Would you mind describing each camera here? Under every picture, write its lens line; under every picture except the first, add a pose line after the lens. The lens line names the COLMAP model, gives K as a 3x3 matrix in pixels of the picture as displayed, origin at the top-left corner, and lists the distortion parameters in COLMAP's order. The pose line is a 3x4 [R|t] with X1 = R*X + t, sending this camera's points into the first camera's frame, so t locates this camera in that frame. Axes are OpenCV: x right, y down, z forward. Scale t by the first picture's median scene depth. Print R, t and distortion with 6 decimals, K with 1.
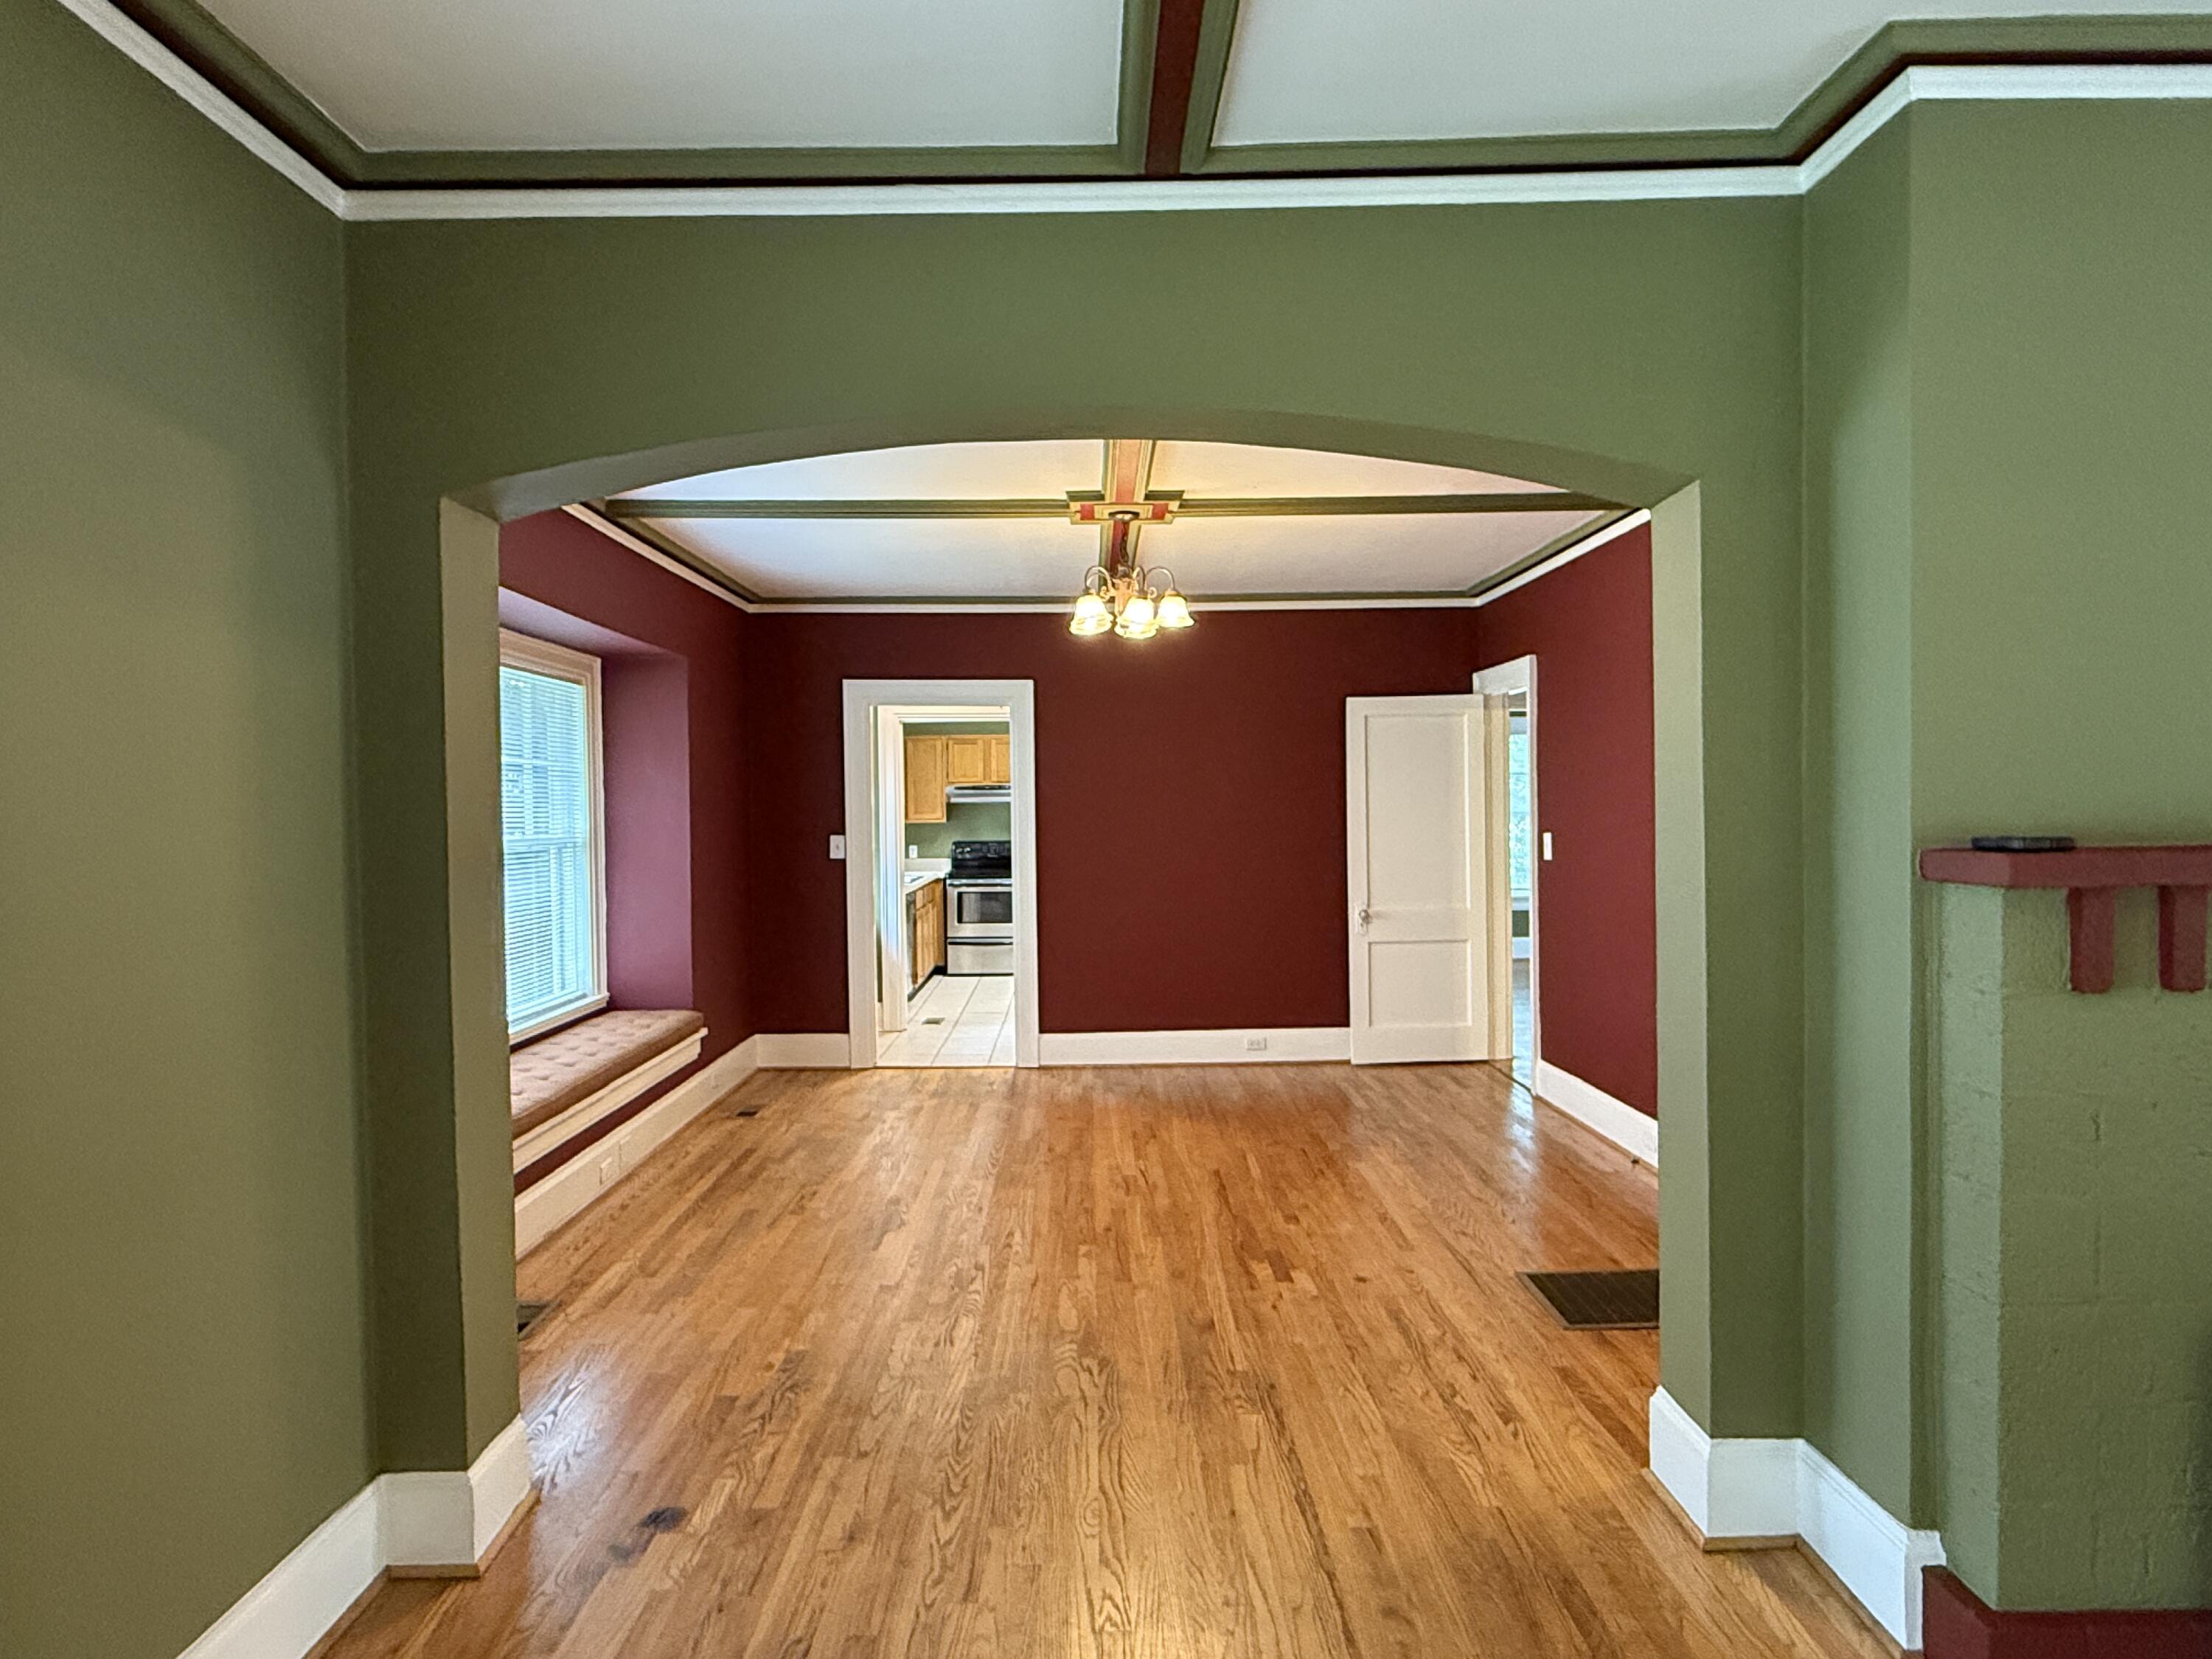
lens RADIAL K [[1337.7, 0, 1105.5], [0, 1337.7, 831.8], [0, 0, 1]] dist [0.001079, 0.001163]
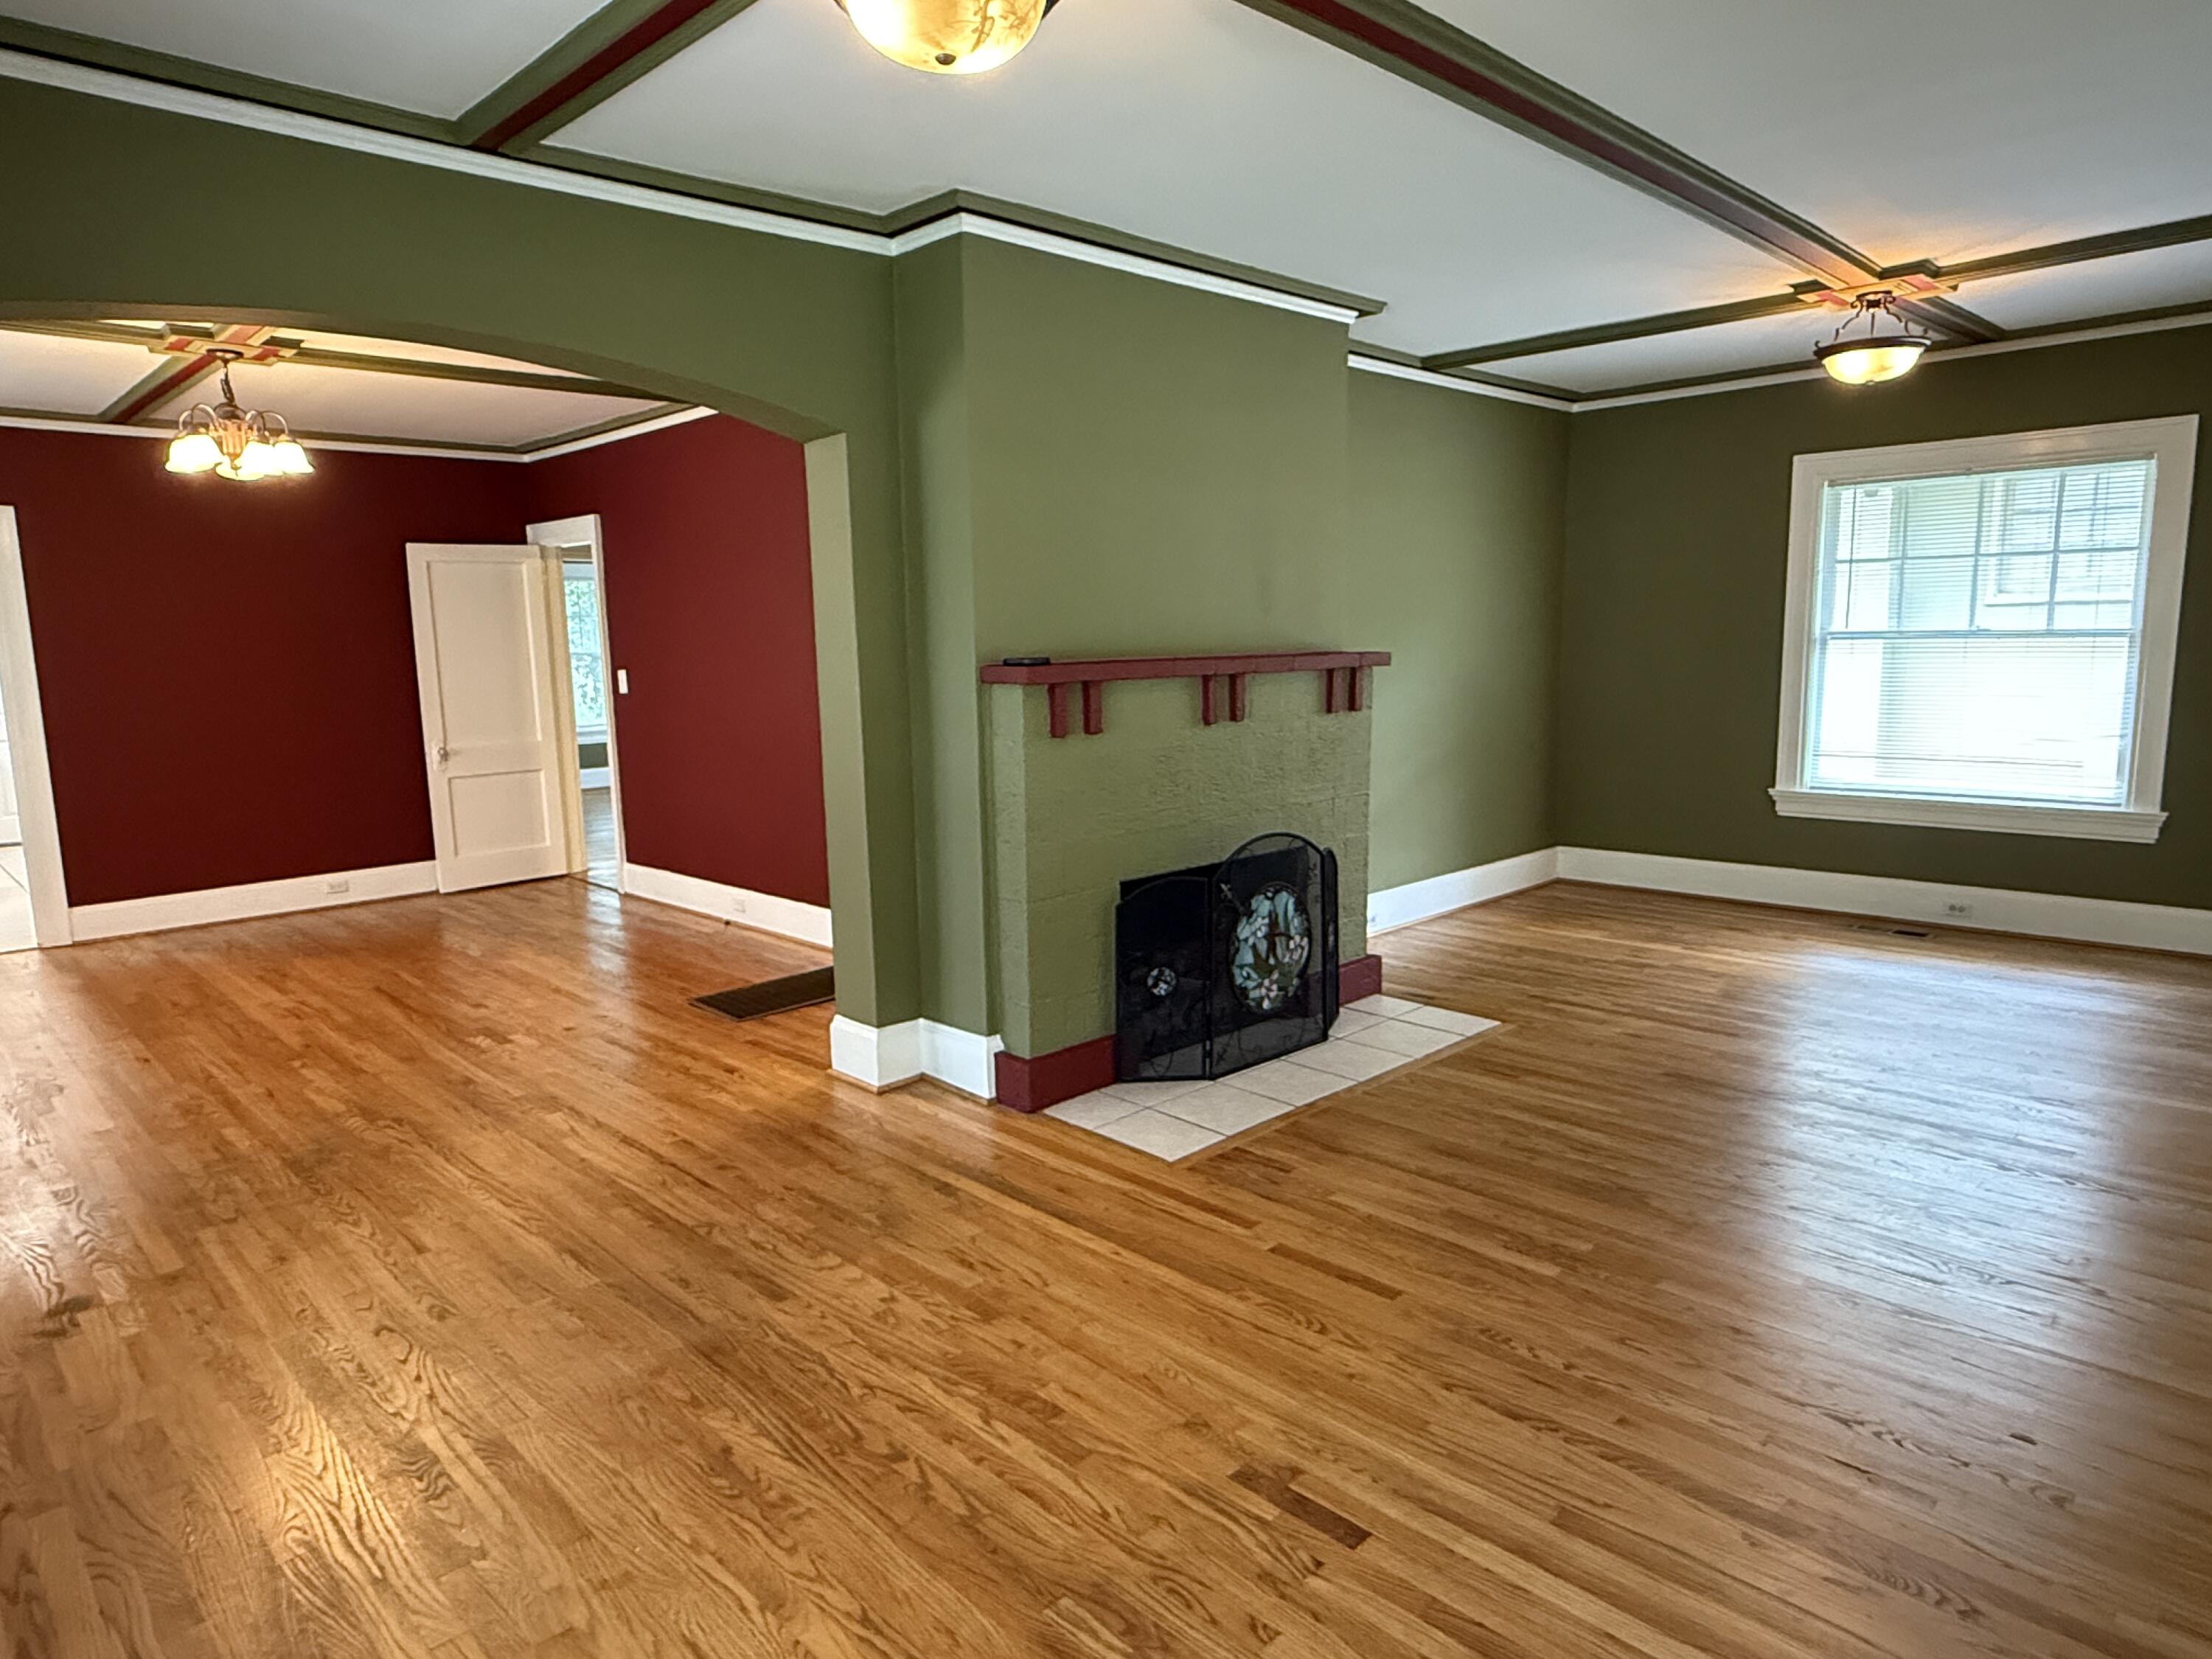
lens RADIAL K [[1337.7, 0, 1104.8], [0, 1337.7, 826.1], [0, 0, 1]] dist [0.001079, 0.001163]
pose [[0.720923, -0.100421, 0.685701, -0.353896], [0.023318, 0.992400, 0.120822, 0.008944], [-0.692623, -0.071115, 0.717786, -0.283501]]
